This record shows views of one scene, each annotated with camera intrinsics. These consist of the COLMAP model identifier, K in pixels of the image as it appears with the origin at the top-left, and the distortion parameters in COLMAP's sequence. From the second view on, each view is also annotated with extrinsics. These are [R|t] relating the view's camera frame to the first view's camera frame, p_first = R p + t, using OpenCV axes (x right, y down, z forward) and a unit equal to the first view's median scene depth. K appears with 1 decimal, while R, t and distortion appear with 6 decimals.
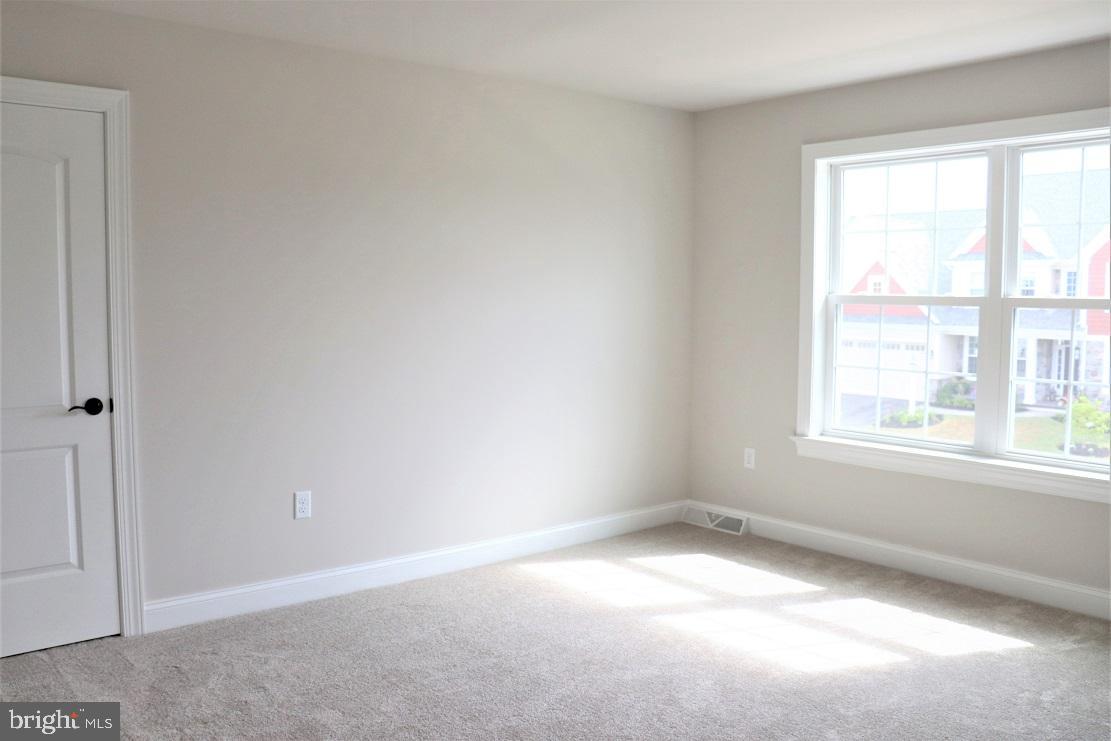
lens RADIAL K [[913.1, 0, 555.5], [0, 913.1, 370.5], [0, 0, 1]] dist [-0.066125, 0.005915]
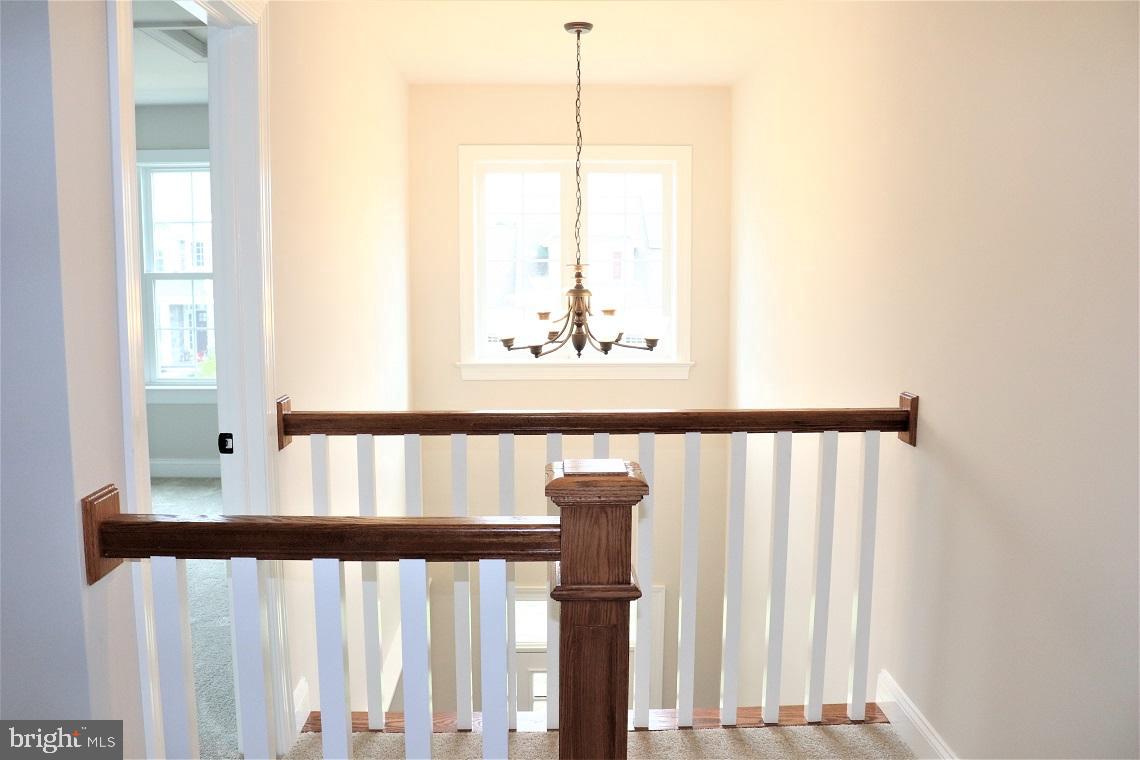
lens RADIAL K [[936.9, 0, 570.0], [0, 936.9, 380.0], [0, 0, 1]] dist [-0.066125, 0.005915]
pose [[0.619855, -0.094306, 0.779029, -0.051982], [0.060650, 0.995540, 0.072259, 0.004826], [-0.782369, 0.002458, 0.622810, -0.094095]]
